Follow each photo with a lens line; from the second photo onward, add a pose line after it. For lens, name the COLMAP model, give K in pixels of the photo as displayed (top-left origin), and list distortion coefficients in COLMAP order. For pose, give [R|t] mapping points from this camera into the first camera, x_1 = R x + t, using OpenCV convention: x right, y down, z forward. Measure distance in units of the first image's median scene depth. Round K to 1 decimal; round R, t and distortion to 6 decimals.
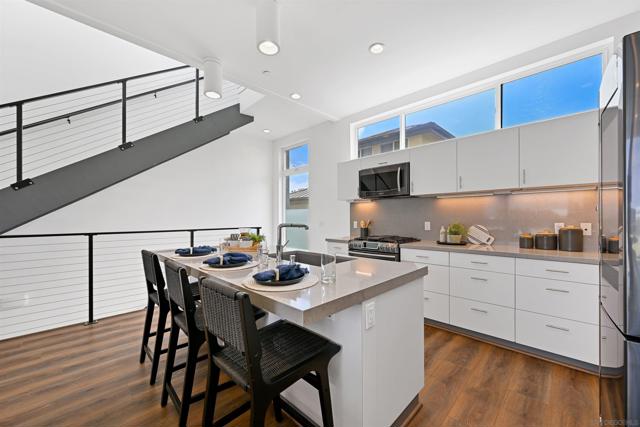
lens RADIAL K [[250.7, 0, 322.3], [0, 250.7, 218.7], [0, 0, 1]] dist [0.005278, -0.001120]
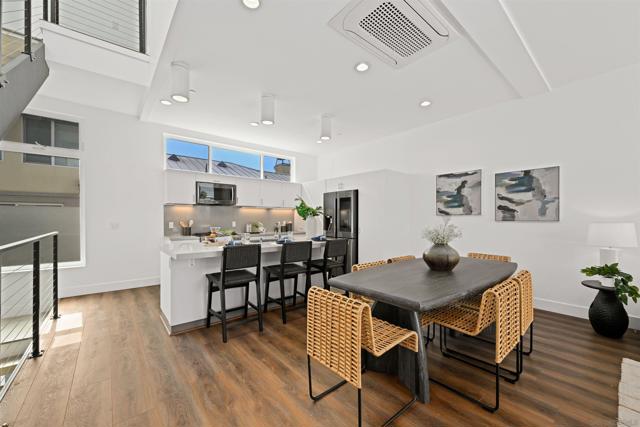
lens RADIAL K [[250.7, 0, 319.2], [0, 250.7, 218.9], [0, 0, 1]] dist [0.005278, -0.001120]
pose [[0.104729, 0.004098, 0.994492, -1.219567], [0.004254, 0.999981, -0.004569, 0.005277], [-0.994492, 0.004709, 0.104709, 0.291455]]
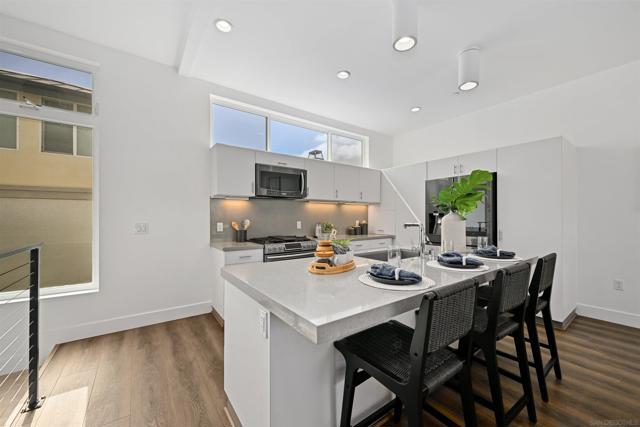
lens RADIAL K [[250.7, 0, 322.1], [0, 250.7, 215.0], [0, 0, 1]] dist [0.005278, -0.001120]
pose [[0.169301, 0.015176, 0.985447, -0.774743], [0.006351, 0.999844, -0.016488, 0.001902], [-0.985544, 0.009050, 0.169179, 0.733022]]
